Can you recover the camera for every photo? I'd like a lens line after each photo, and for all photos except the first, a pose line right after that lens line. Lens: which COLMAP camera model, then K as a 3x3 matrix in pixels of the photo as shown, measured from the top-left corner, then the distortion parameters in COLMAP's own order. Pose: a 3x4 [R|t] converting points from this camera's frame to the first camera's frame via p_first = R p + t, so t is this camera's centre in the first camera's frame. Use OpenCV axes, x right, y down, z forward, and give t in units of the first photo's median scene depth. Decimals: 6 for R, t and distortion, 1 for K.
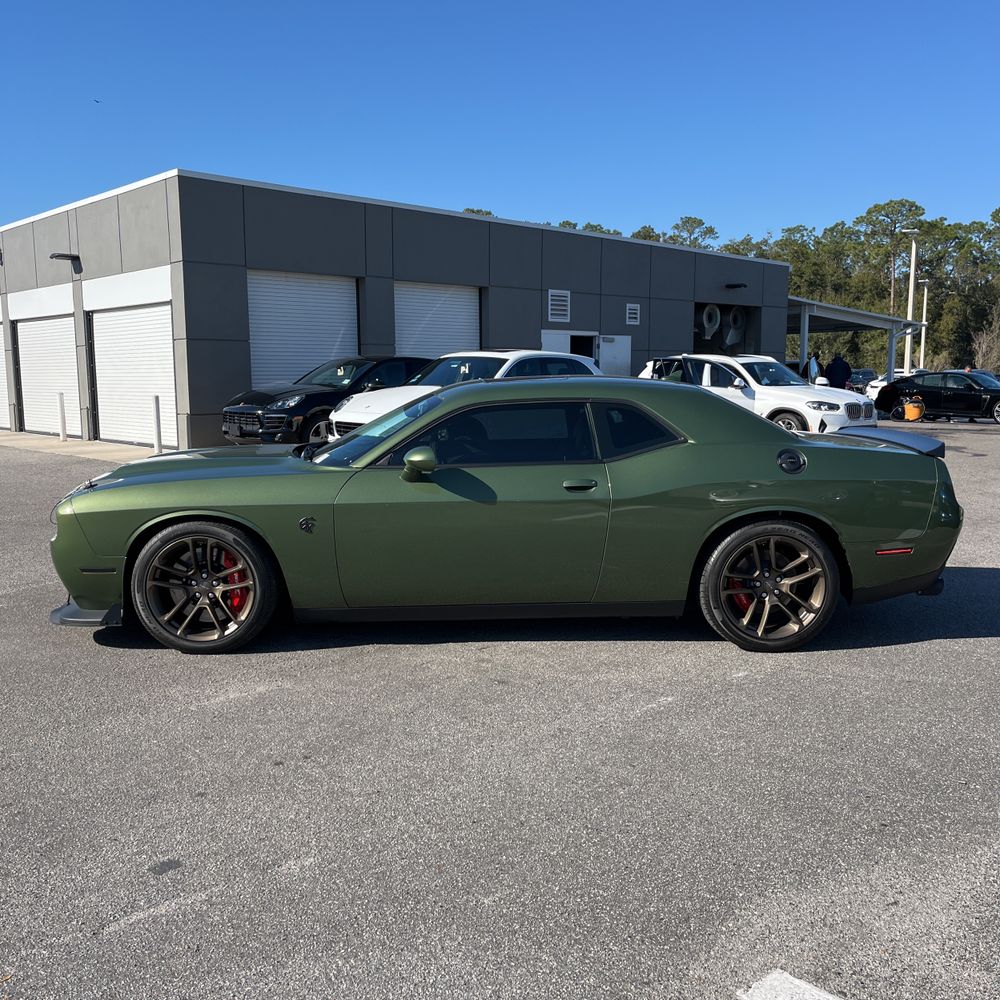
lens RADIAL K [[1016.3, 0, 501.9], [0, 1016.3, 499.5], [0, 0, 1]] dist [0.019092, 0.000000]
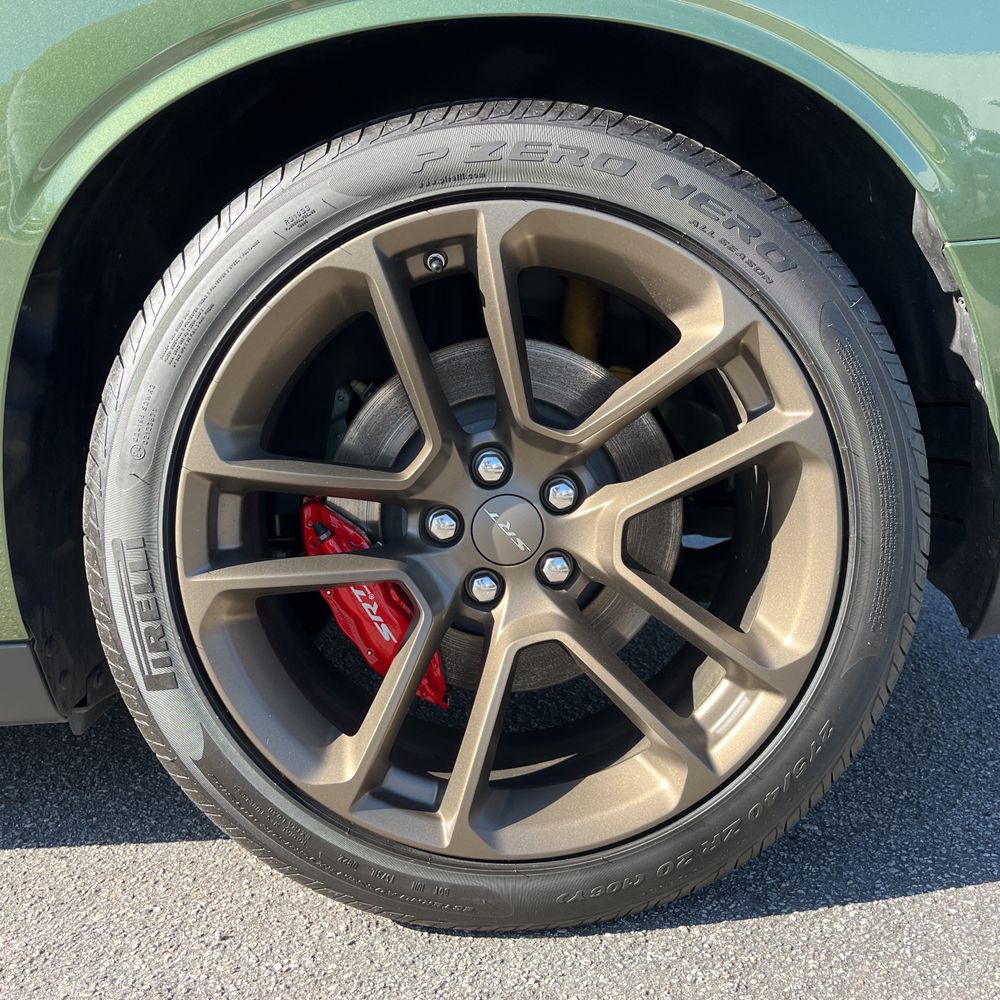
lens RADIAL K [[1016.3, 0, 490.0], [0, 1016.3, 490.5], [0, 0, 1]] dist [0.019092, 0.000000]
pose [[0.999326, -0.035688, -0.008592, 0.095027], [0.035667, 0.999361, -0.002535, 0.028330], [0.008677, 0.002226, 0.999960, 0.302080]]
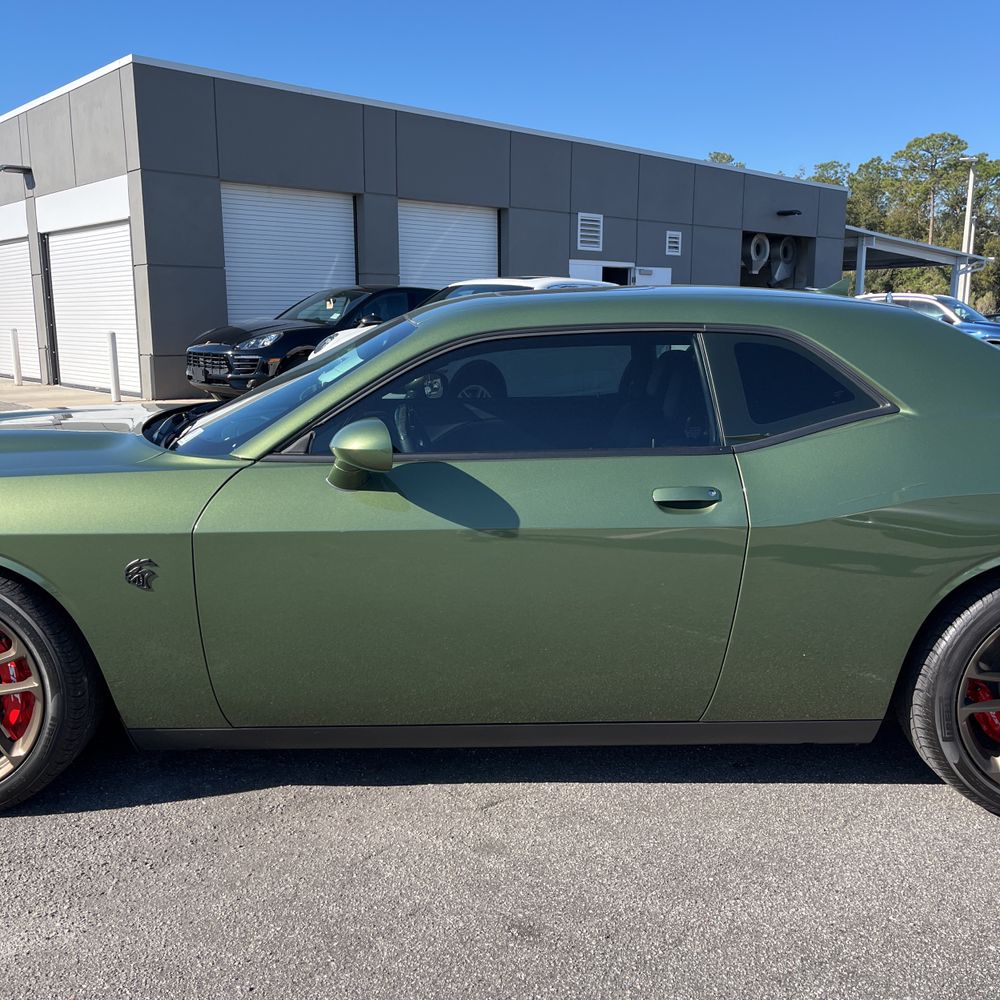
lens RADIAL K [[1016.3, 0, 505.0], [0, 1016.3, 505.0], [0, 0, 1]] dist [0.019092, 0.000000]
pose [[0.999849, 0.007993, -0.015412, -0.001542], [-0.007053, 0.998166, 0.060123, -0.014308], [0.015864, -0.060006, 0.998072, 0.177438]]
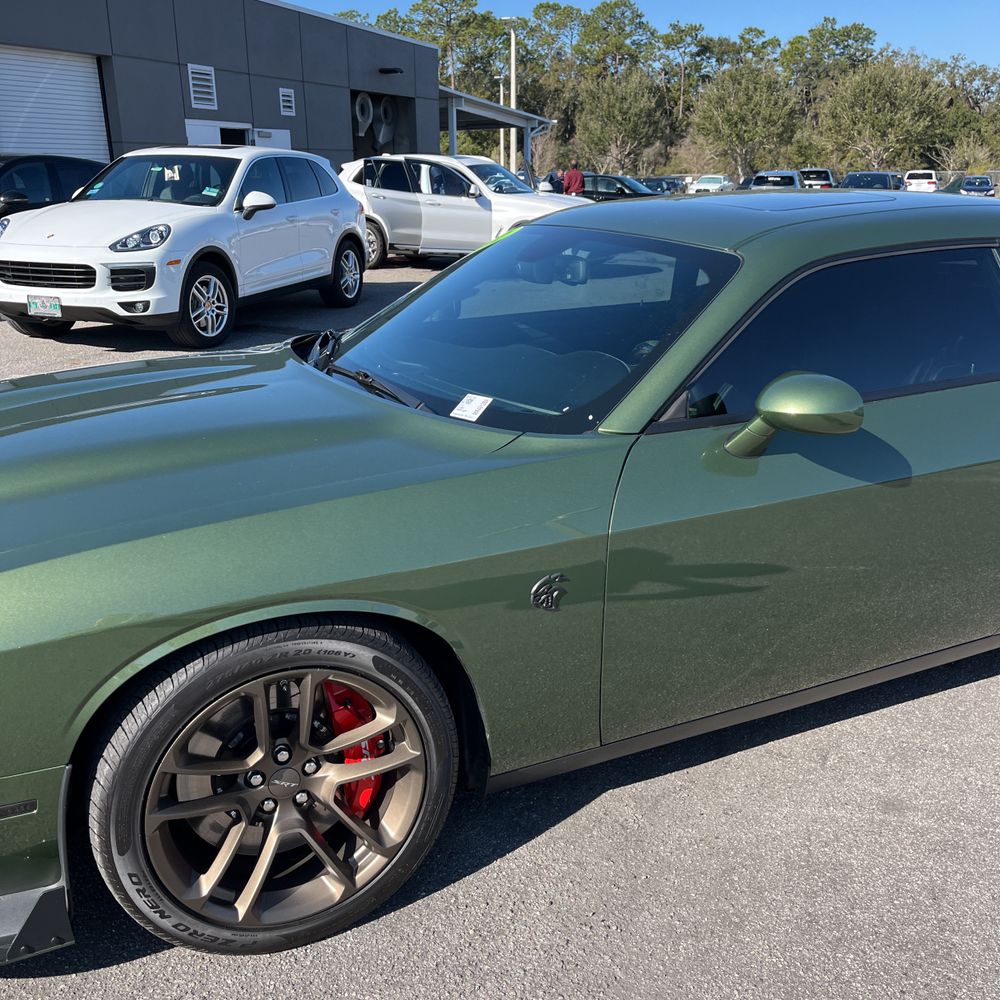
lens RADIAL K [[1016.3, 0, 492.3], [0, 1016.3, 520.3], [0, 0, 1]] dist [0.019092, 0.000000]
pose [[0.914356, -0.134086, 0.382065, -0.126992], [0.054659, 0.975815, 0.211652, -0.031242], [-0.401205, -0.172642, 0.899572, 0.230750]]
